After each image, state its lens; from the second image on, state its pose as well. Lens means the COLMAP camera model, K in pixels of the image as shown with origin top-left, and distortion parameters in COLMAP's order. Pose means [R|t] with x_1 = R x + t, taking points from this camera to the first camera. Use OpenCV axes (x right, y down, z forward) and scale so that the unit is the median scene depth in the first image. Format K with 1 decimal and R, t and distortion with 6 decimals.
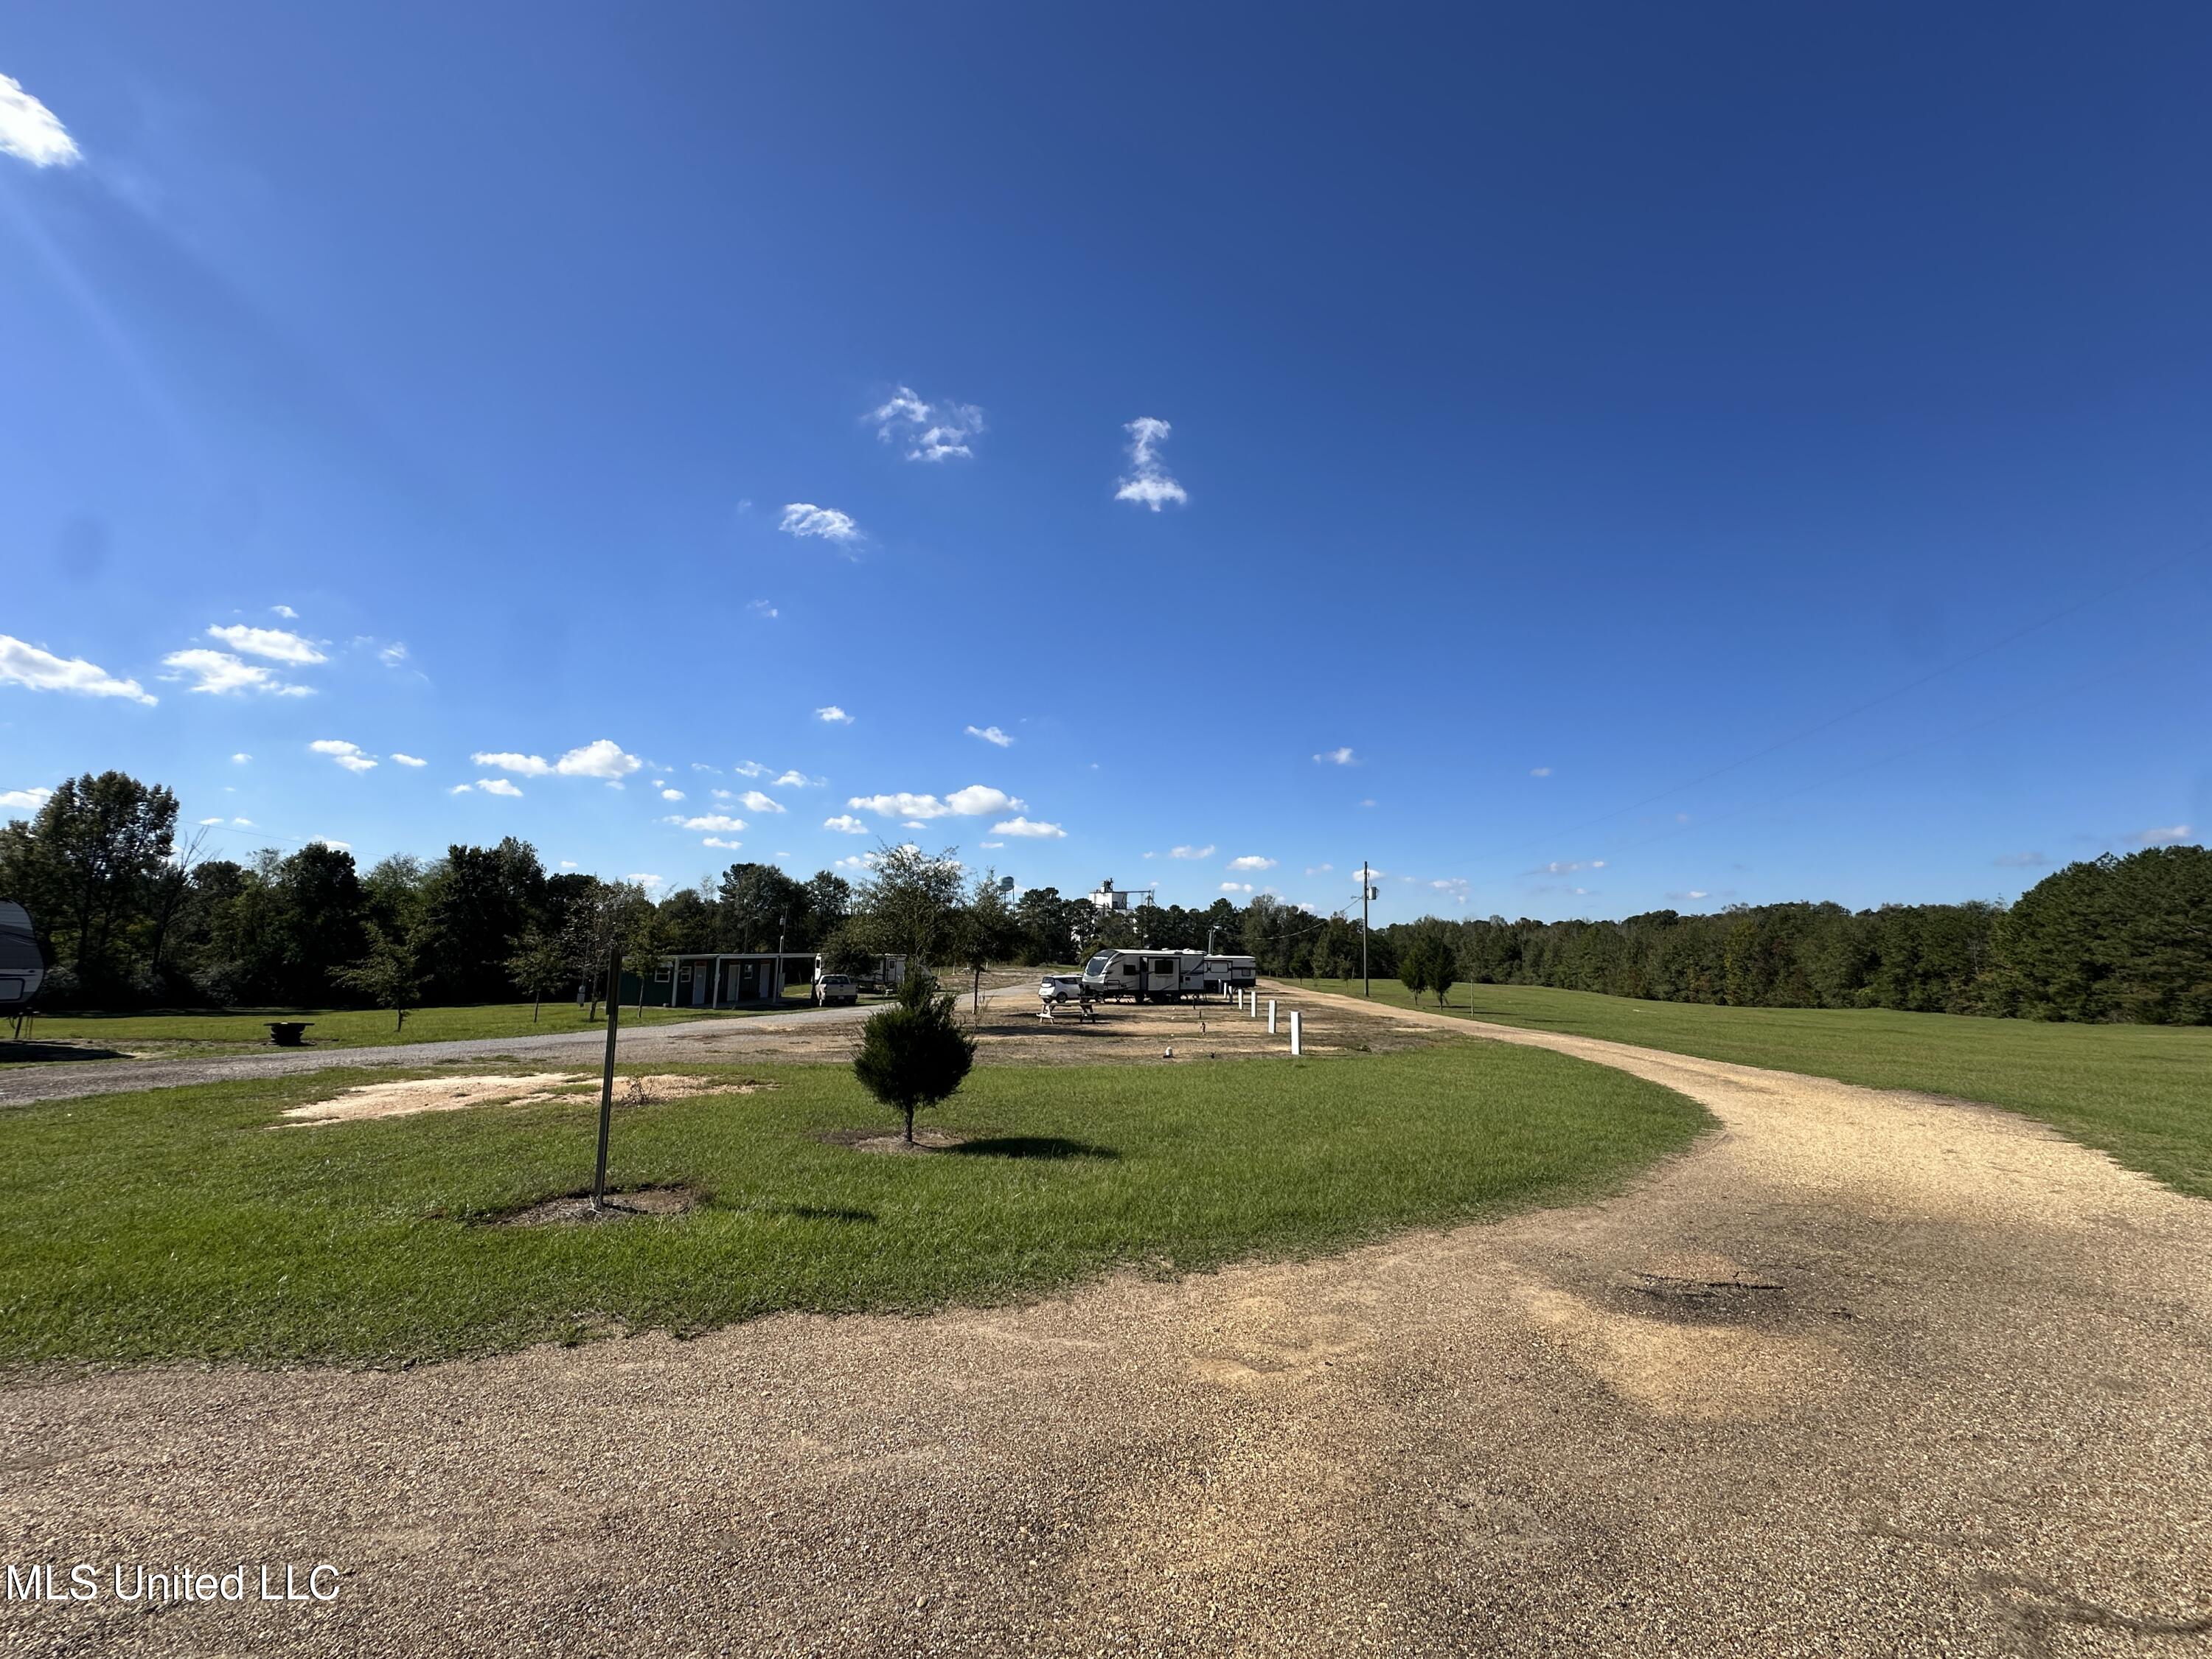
lens RADIAL K [[882.8, 0, 1104.5], [0, 882.8, 828.6], [0, 0, 1]] dist [-0.005284, 0.001028]
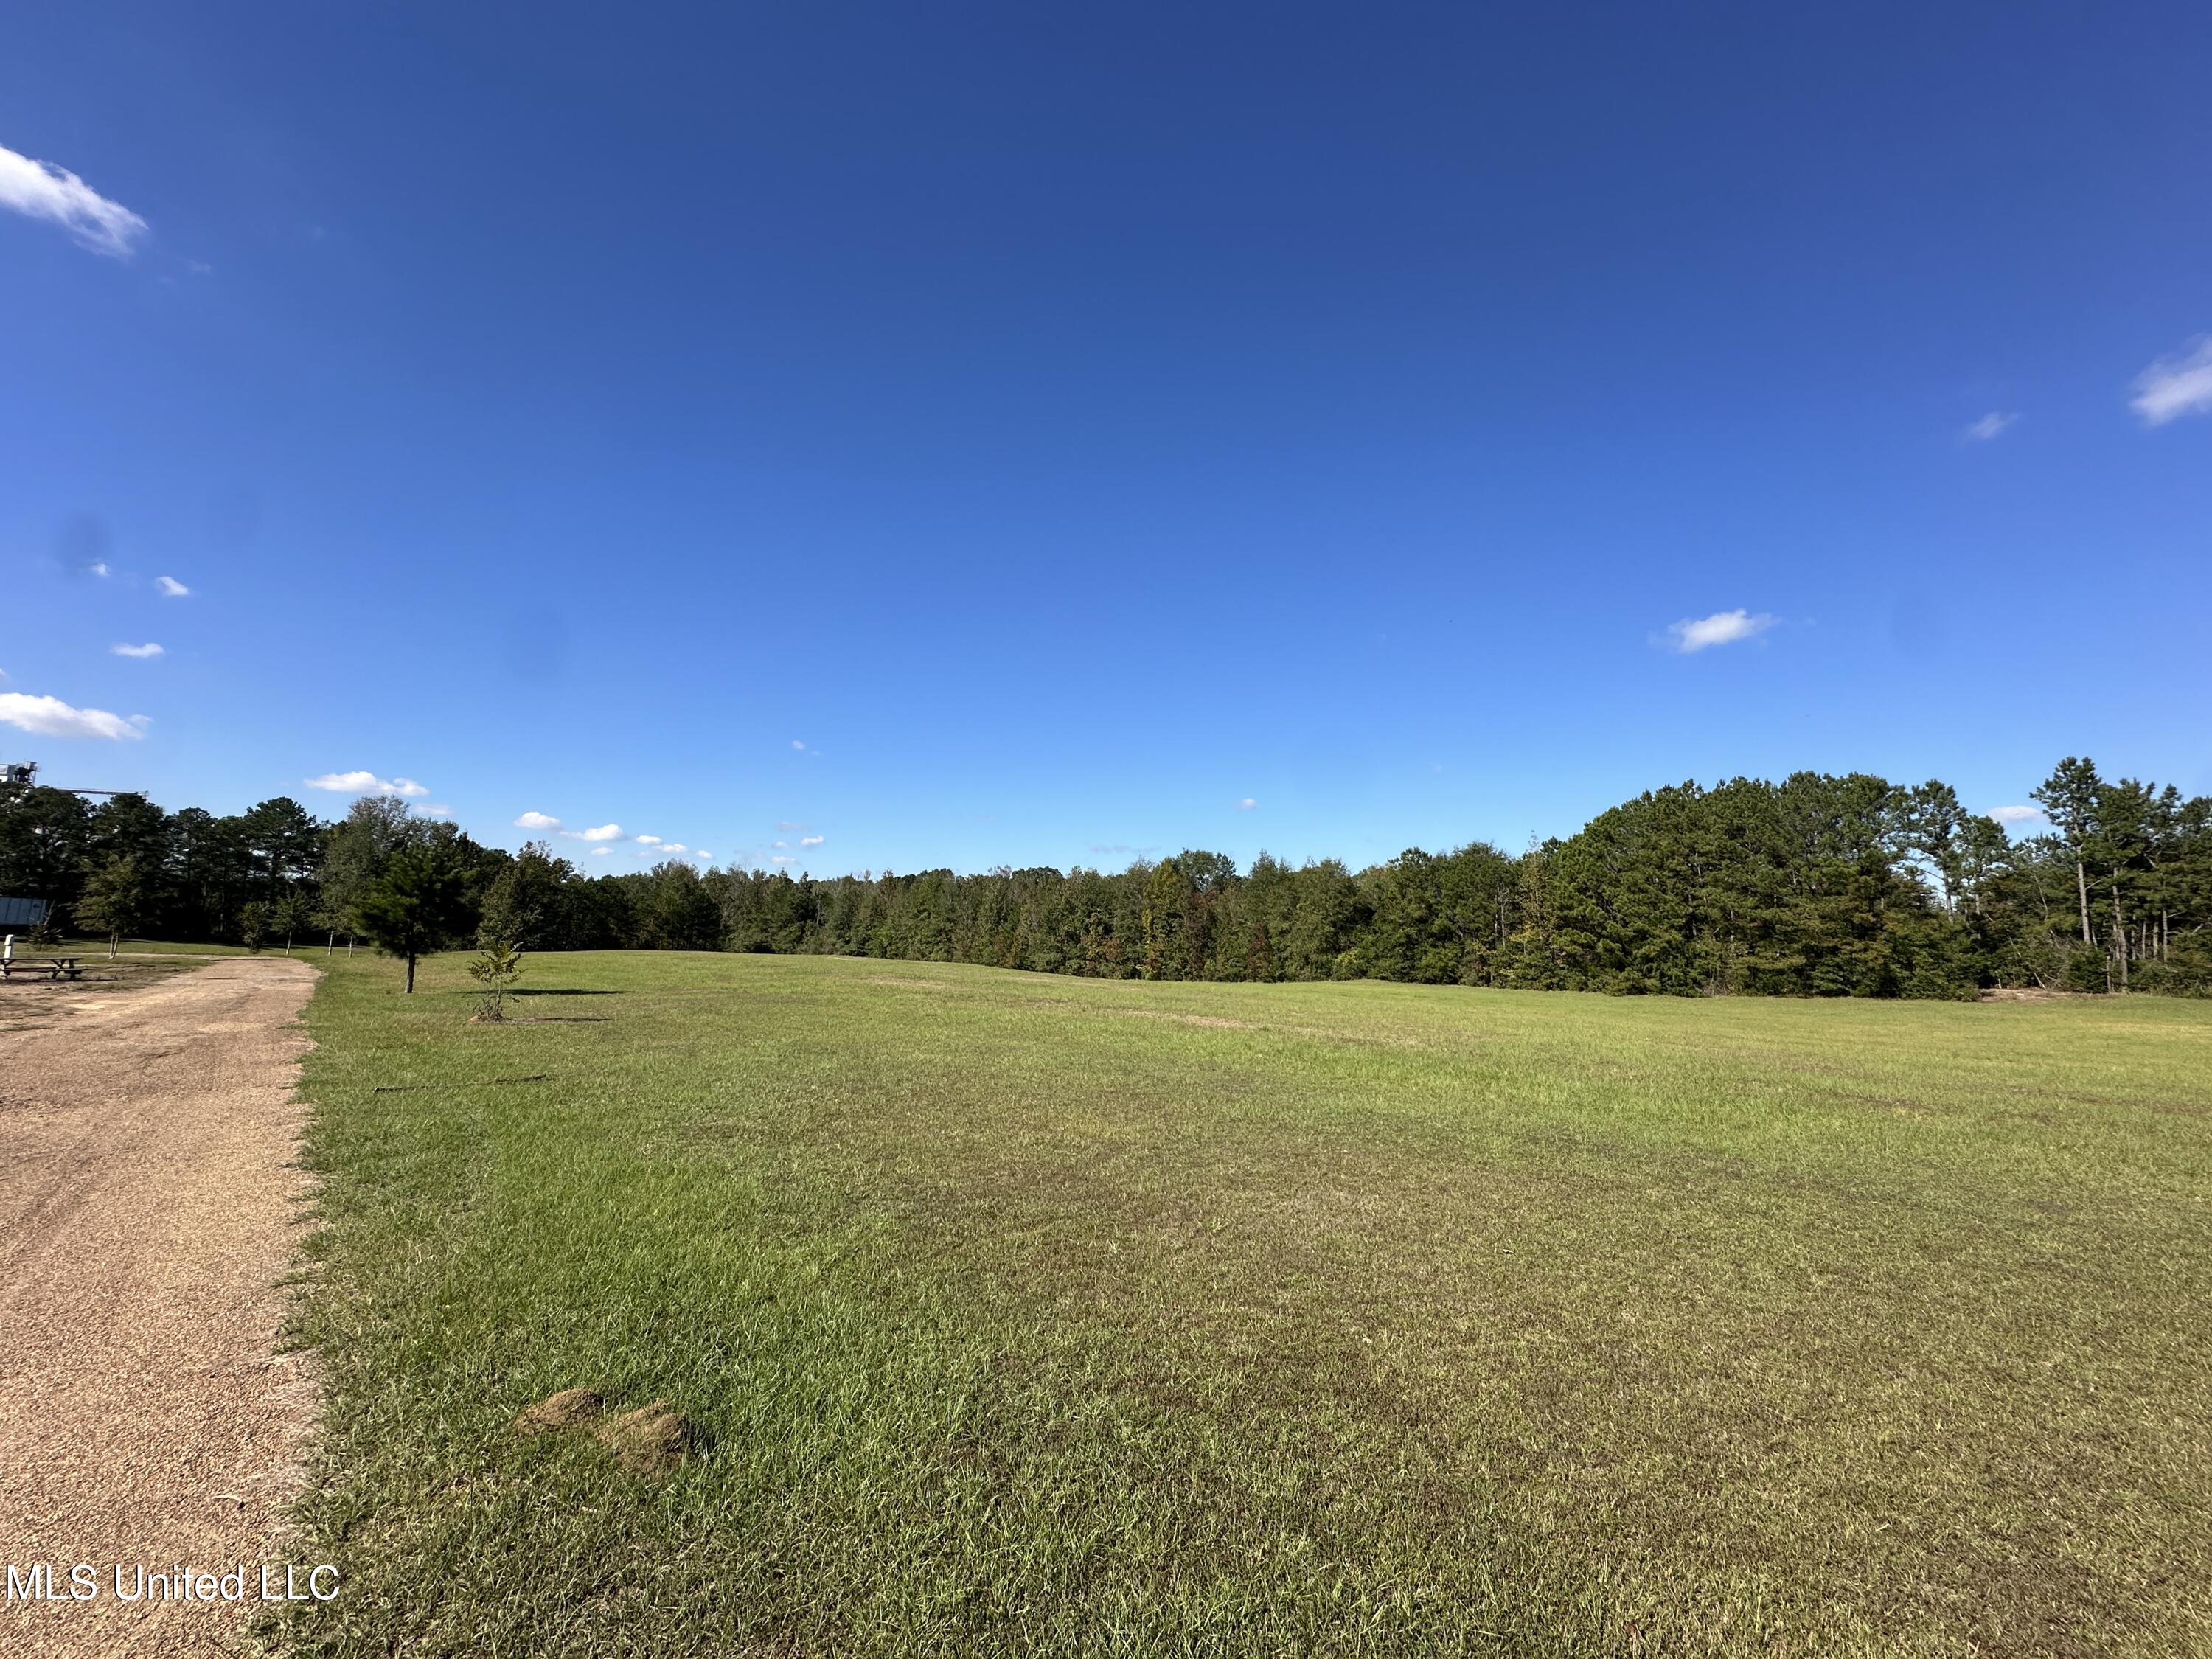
lens RADIAL K [[882.8, 0, 1105.6], [0, 882.8, 825.6], [0, 0, 1]] dist [-0.005284, 0.001028]
pose [[0.662641, 0.086980, 0.743869, 0.168780], [-0.112301, 0.993543, -0.016136, 0.117229], [-0.740470, -0.072845, 0.668130, 0.712198]]
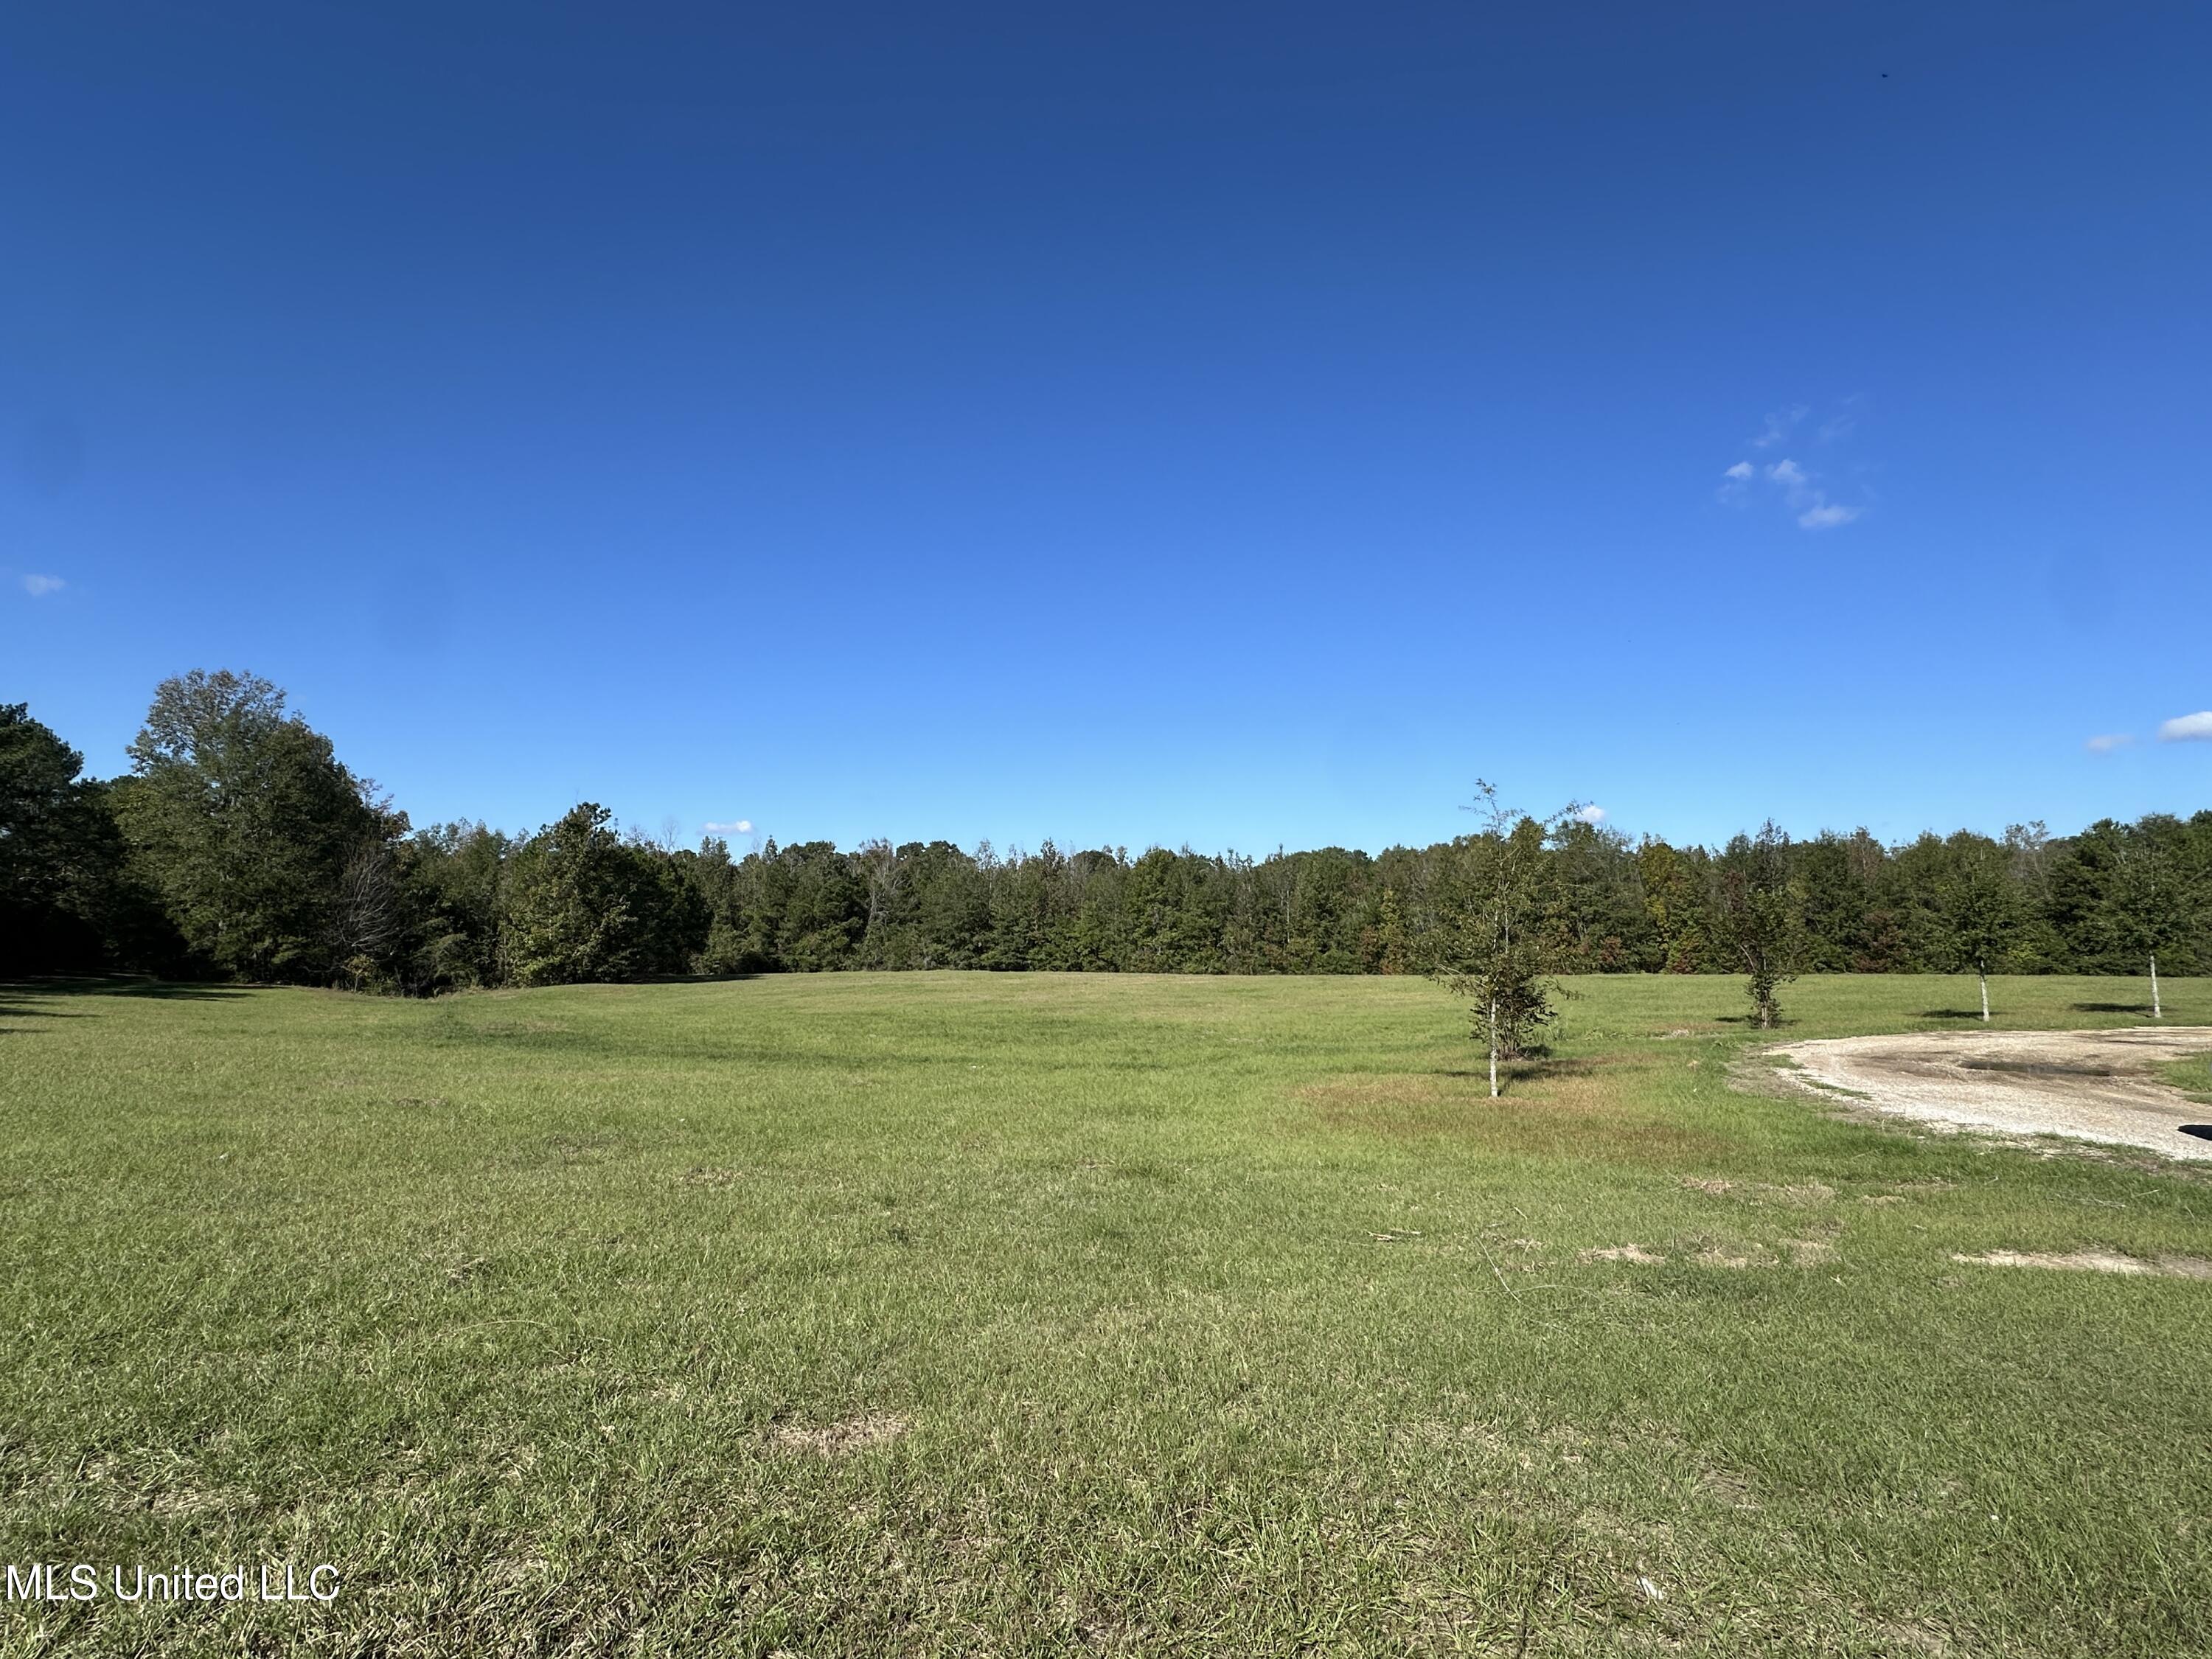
lens RADIAL K [[1068.8, 0, 1102.4], [0, 1068.8, 826.7], [0, 0, 1]] dist [0.002396, 0.000240]
pose [[0.332754, 0.076832, 0.939879, -0.055180], [-0.125924, 0.991370, -0.036459, 0.222443], [-0.934569, -0.106221, 0.339557, 1.465176]]
